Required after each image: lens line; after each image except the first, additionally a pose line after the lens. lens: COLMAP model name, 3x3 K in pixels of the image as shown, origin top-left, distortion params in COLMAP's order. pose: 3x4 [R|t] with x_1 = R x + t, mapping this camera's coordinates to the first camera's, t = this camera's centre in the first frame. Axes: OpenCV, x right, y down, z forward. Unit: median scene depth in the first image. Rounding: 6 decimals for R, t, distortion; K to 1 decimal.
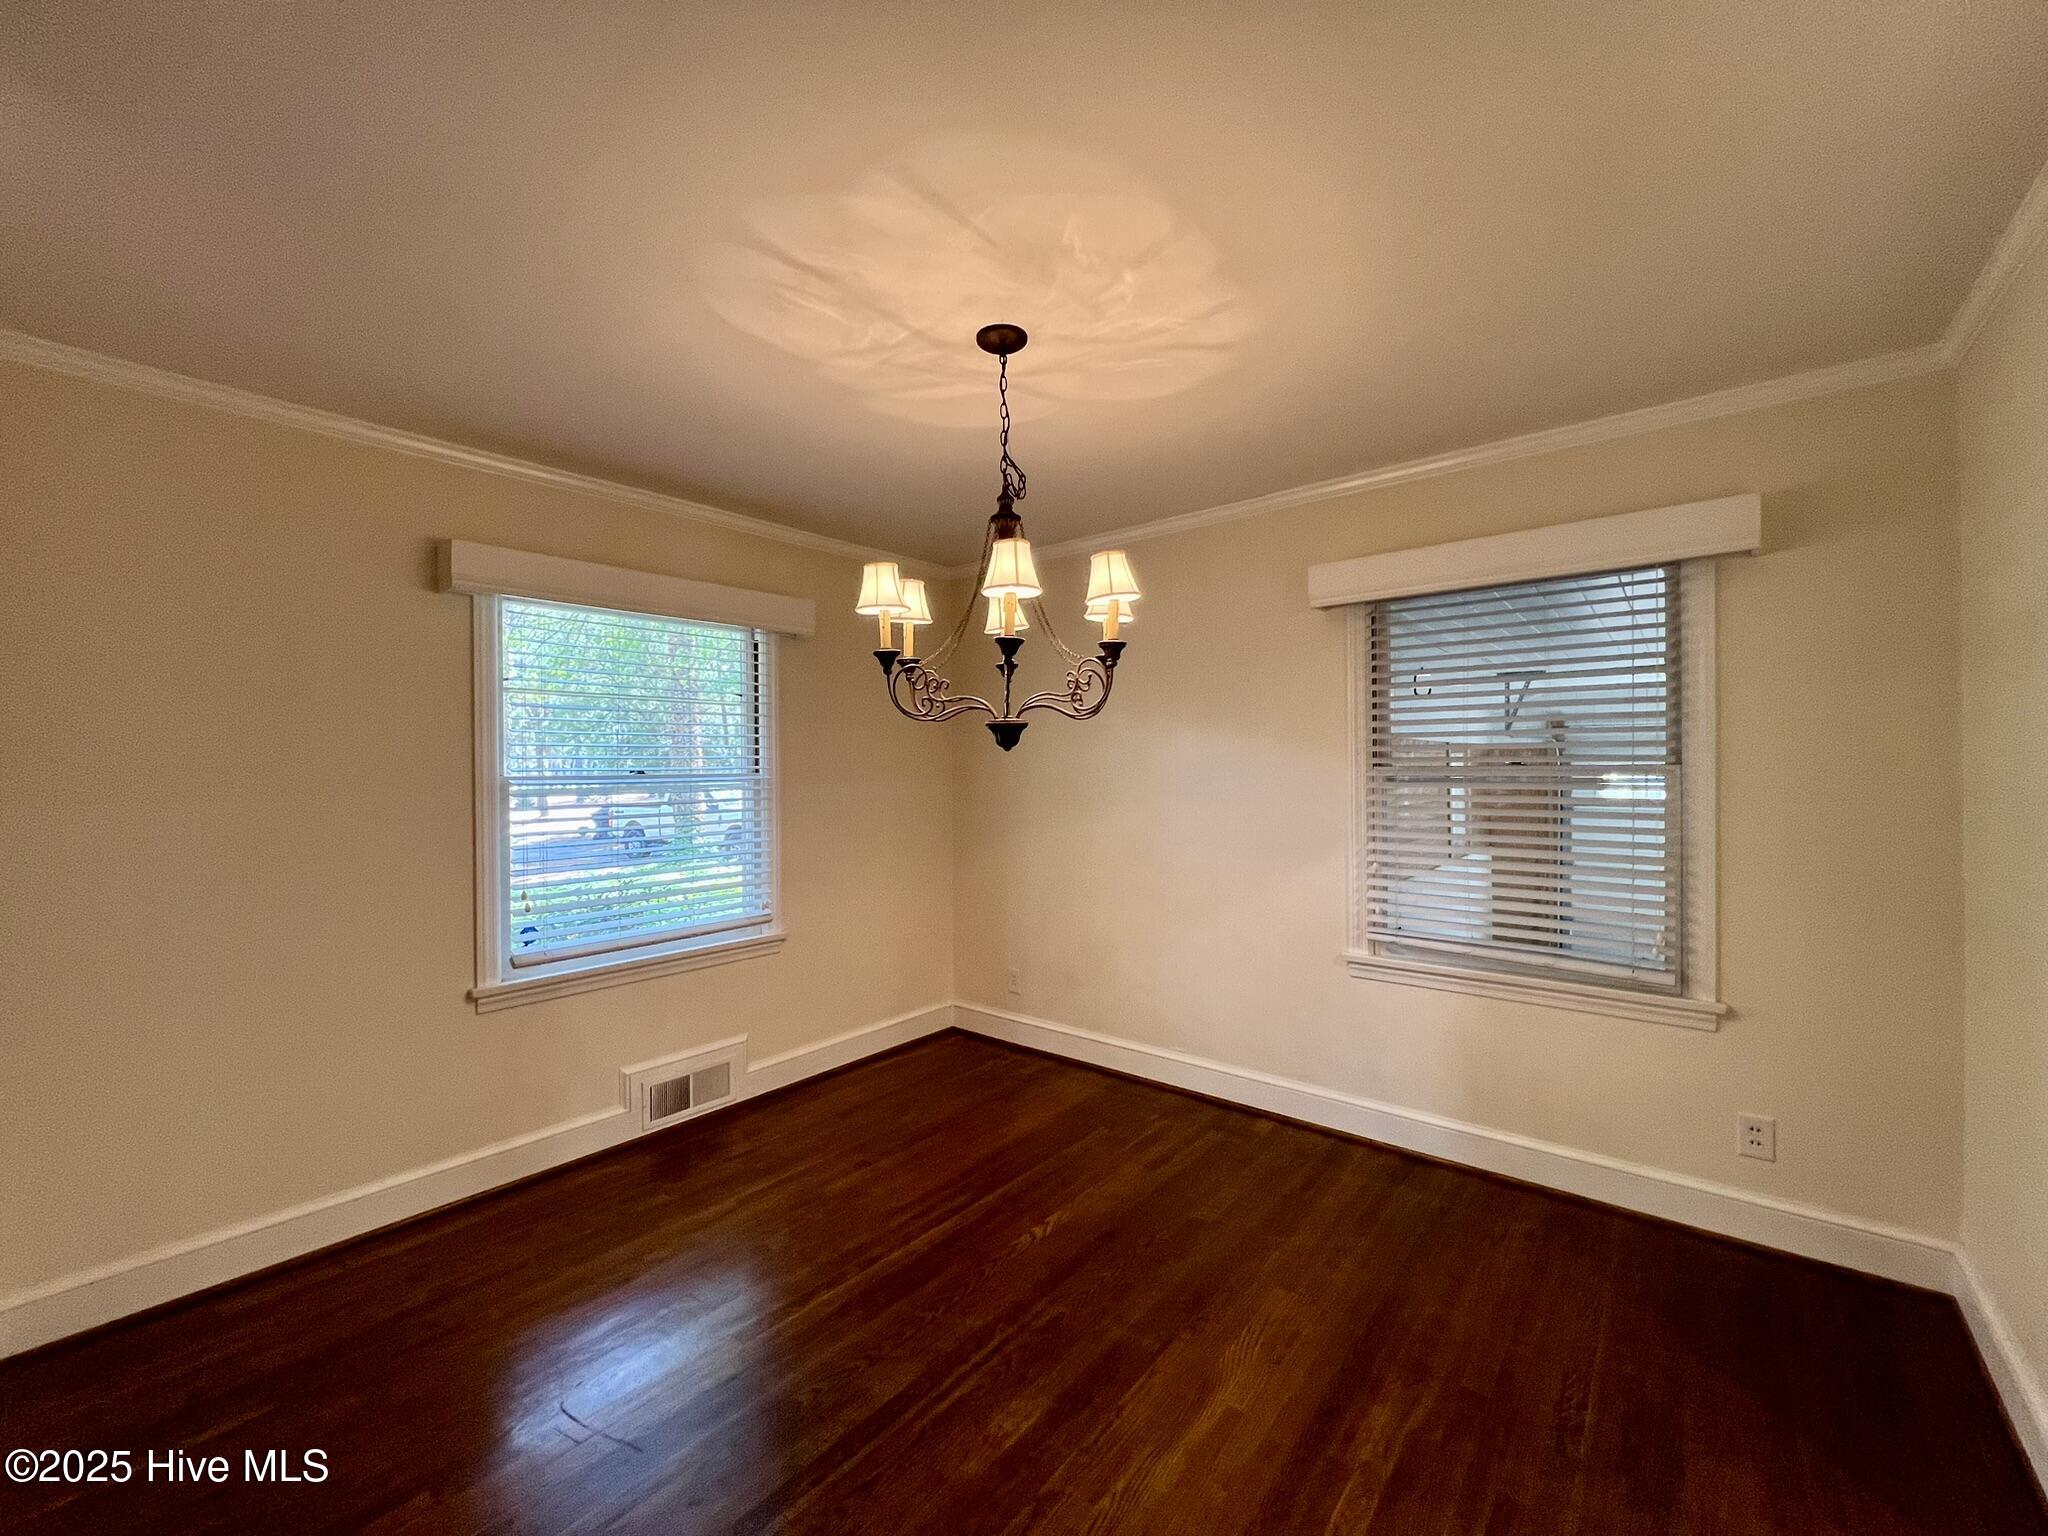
lens RADIAL K [[817.2, 0, 1028.7], [0, 817.2, 780.5], [0, 0, 1]] dist [0.003638, 0.000302]
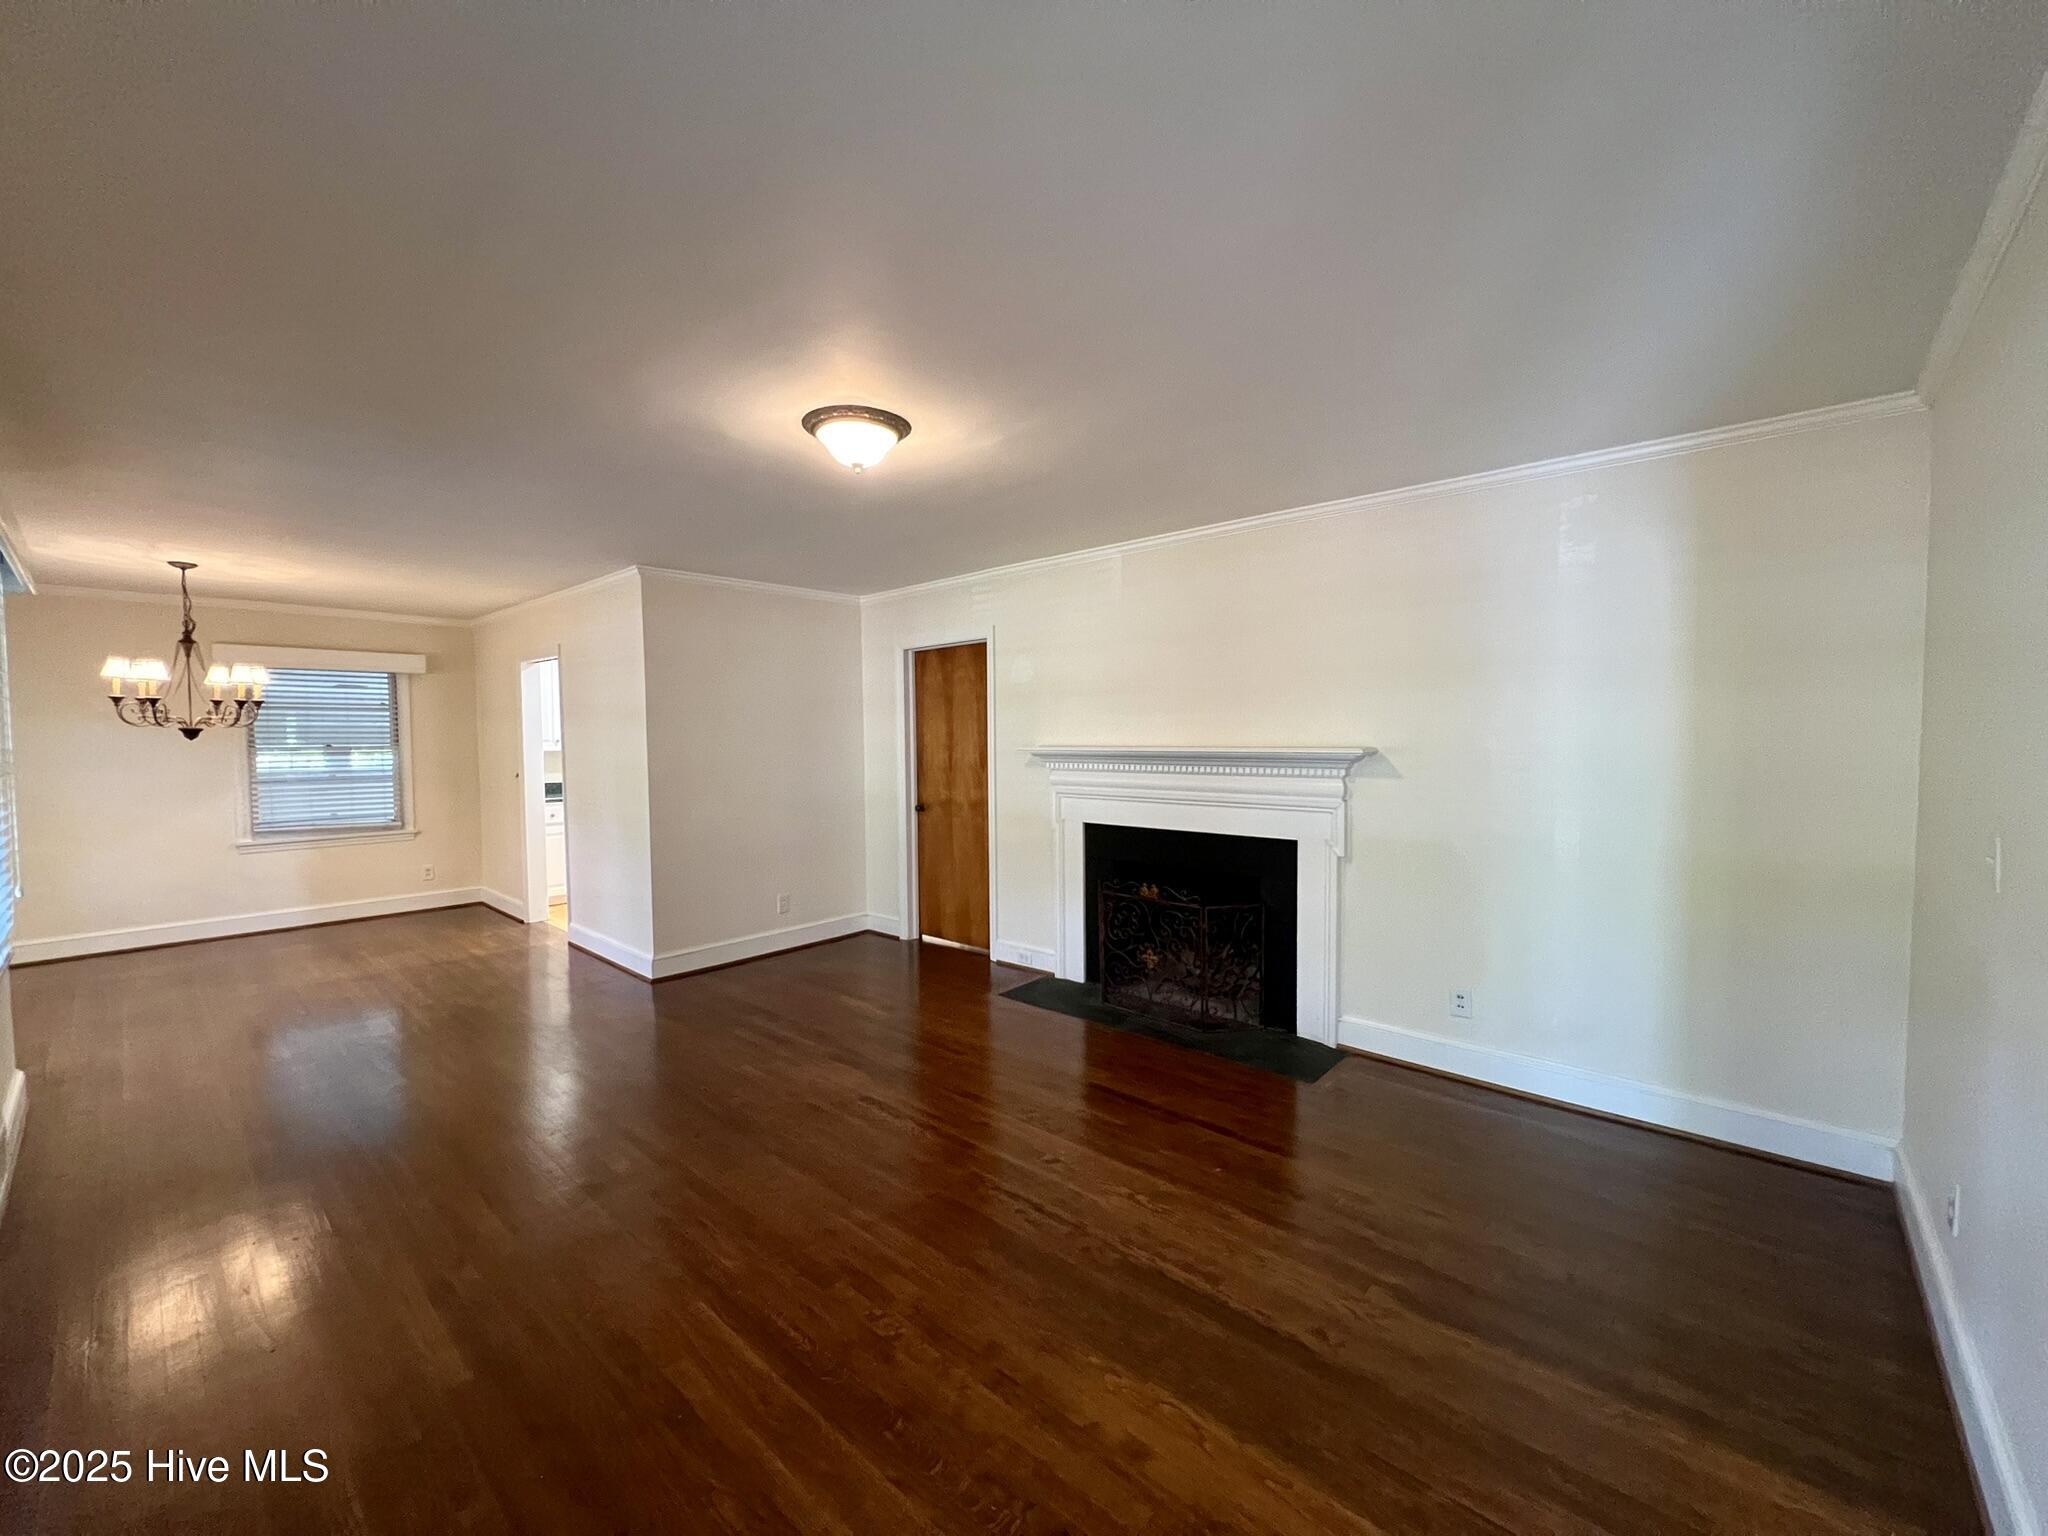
lens RADIAL K [[812.8, 0, 1027.7], [0, 812.8, 772.4], [0, 0, 1]] dist [0.001271, 0.000125]
pose [[0.042726, -0.037594, 0.998379, -1.870030], [0.019641, 0.999130, 0.036781, 0.013632], [-0.998894, 0.018038, 0.043427, -1.242128]]
